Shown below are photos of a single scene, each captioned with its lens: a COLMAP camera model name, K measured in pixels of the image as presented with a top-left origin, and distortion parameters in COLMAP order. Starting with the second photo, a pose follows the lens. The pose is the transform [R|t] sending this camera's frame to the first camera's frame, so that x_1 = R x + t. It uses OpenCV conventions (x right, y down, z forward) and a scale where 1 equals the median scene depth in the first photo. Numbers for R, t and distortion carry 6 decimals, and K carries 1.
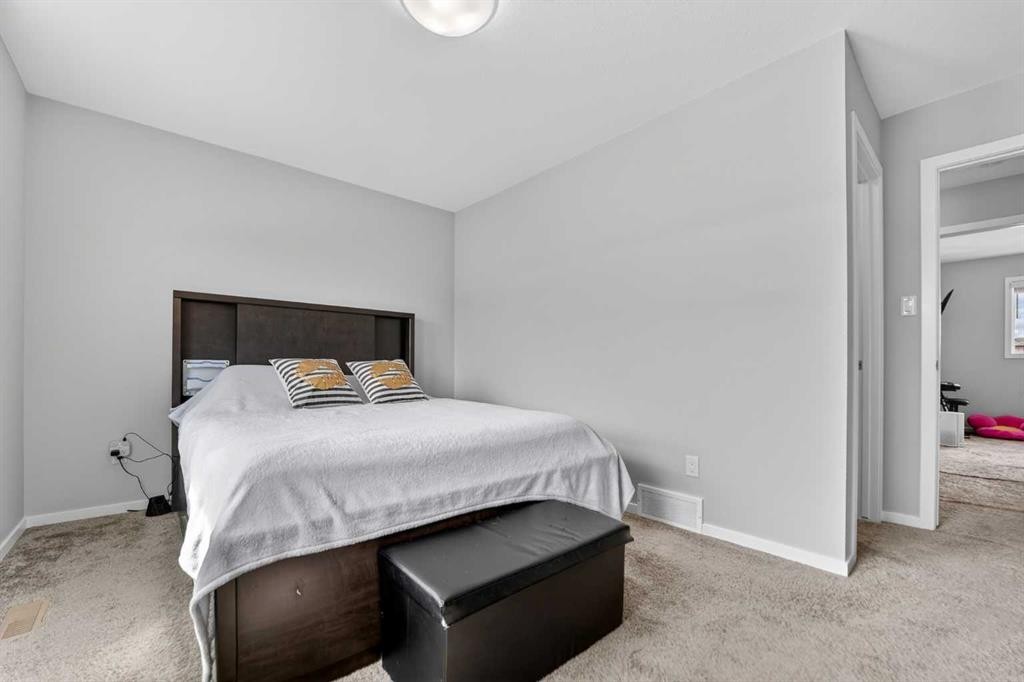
lens RADIAL K [[421.2, 0, 515.6], [0, 421.2, 359.1], [0, 0, 1]] dist [-0.022390, -0.000036]
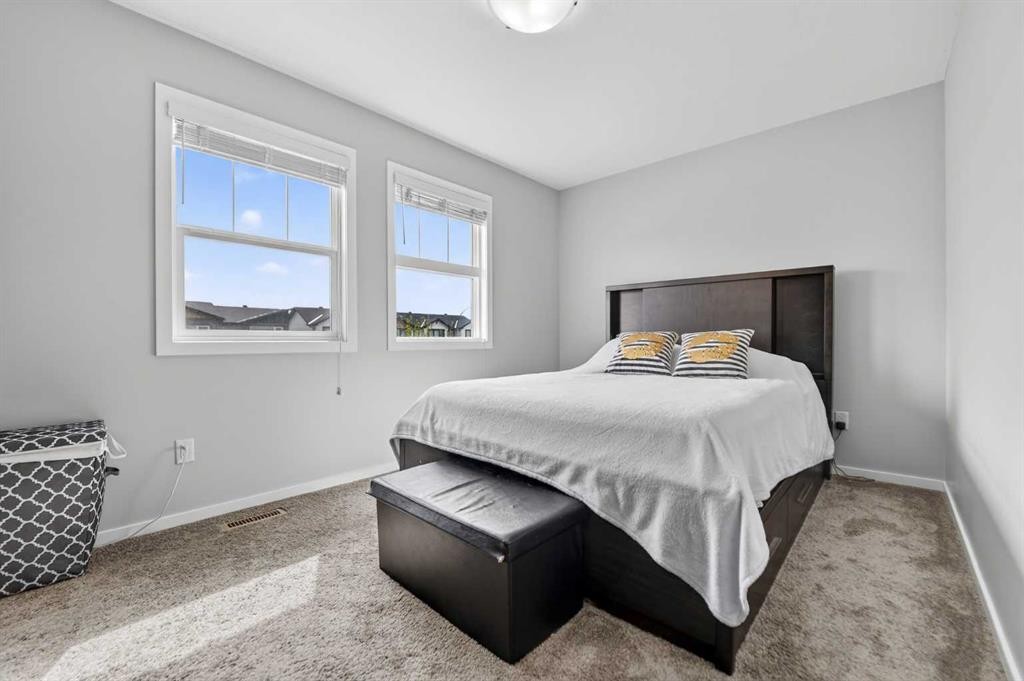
lens RADIAL K [[416.0, 0, 512.0], [0, 416.0, 340.5], [0, 0, 1]] dist [-0.015530, 0.000044]
pose [[0.111341, -0.003671, -0.993775, 0.803355], [0.018984, 0.999819, -0.001566, 0.024699], [0.993601, -0.018692, 0.111391, 0.733744]]
